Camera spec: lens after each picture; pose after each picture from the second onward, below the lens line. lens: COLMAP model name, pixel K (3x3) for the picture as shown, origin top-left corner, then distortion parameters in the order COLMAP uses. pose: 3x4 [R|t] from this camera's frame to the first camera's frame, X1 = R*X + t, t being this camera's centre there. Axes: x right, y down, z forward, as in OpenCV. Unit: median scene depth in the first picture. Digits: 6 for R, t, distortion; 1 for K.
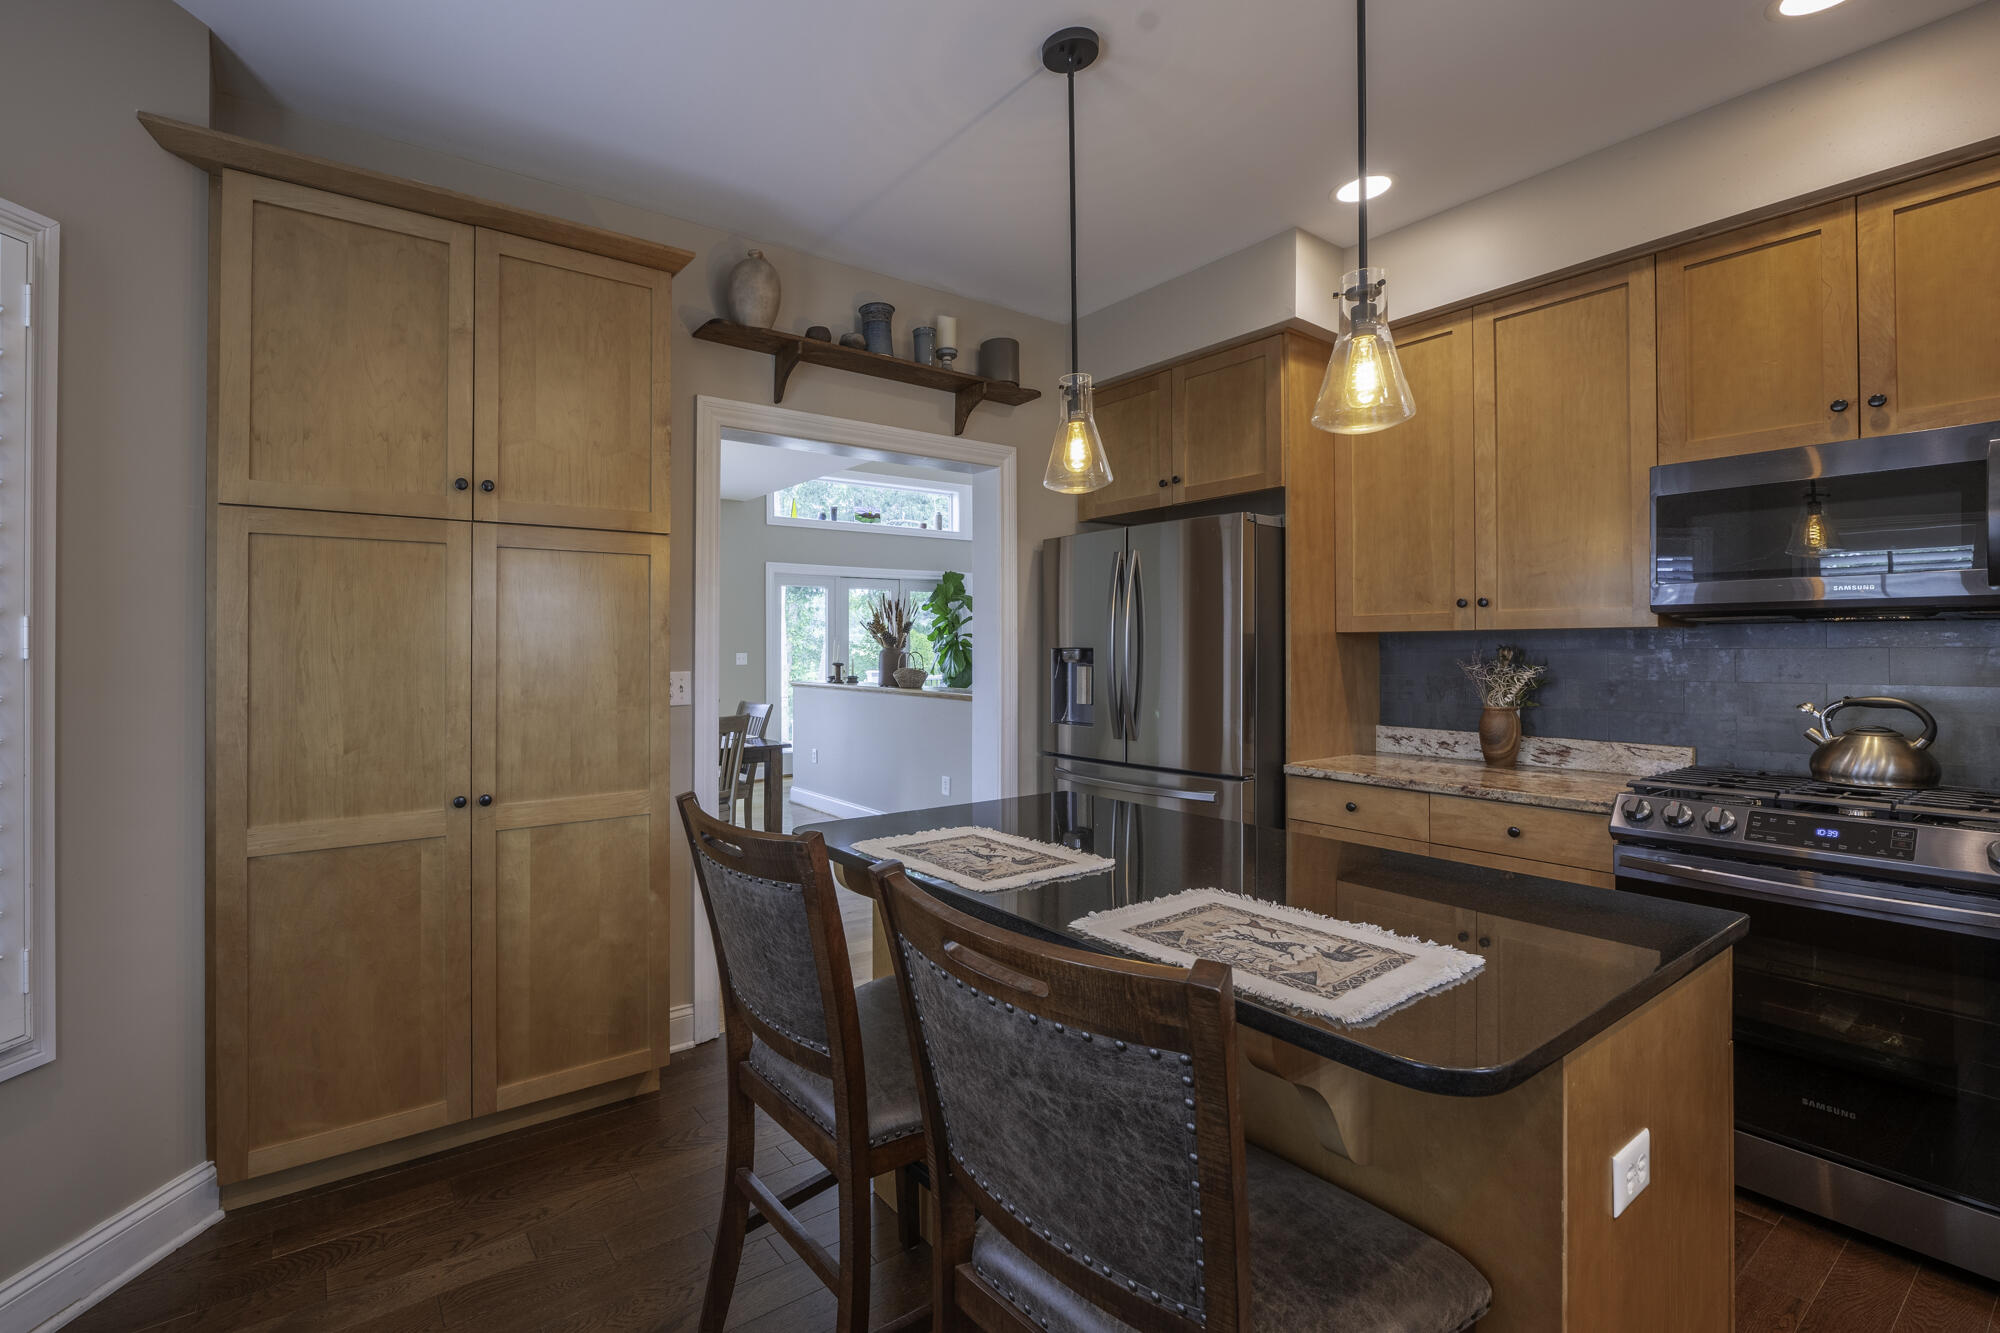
lens RADIAL K [[872.6, 0, 887.7], [0, 872.6, 634.8], [0, 0, 1]] dist [-0.004000, -0.000868]
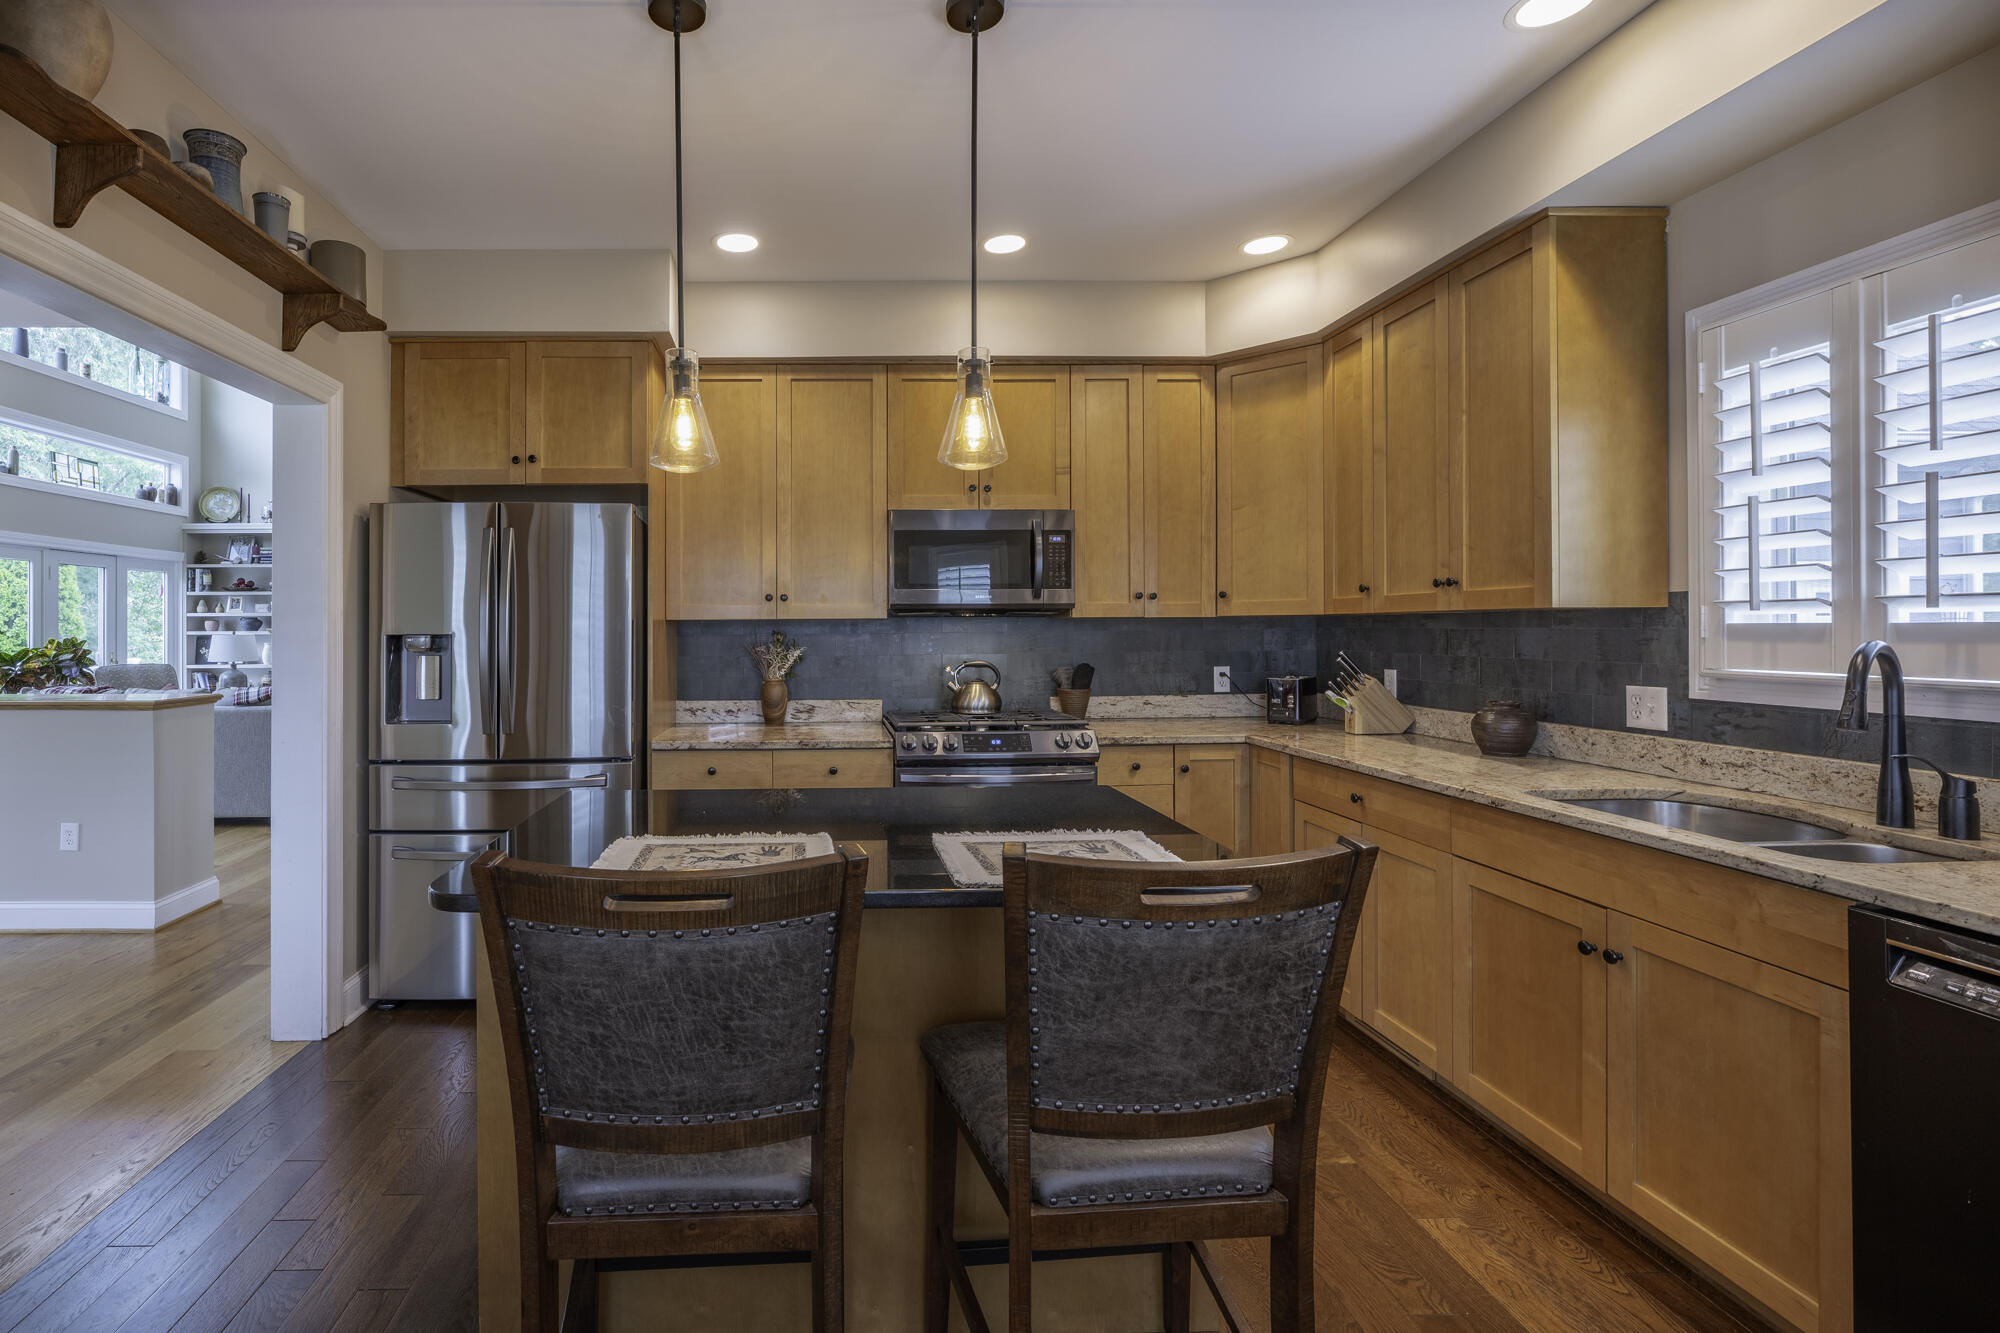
lens RADIAL K [[872.6, 0, 841.4], [0, 872.6, 622.8], [0, 0, 1]] dist [-0.004000, -0.000868]
pose [[0.537443, 0.008269, 0.843260, -0.340214], [-0.008618, 0.999954, -0.004314, 0.004583], [-0.843256, -0.004949, 0.537489, 0.226766]]
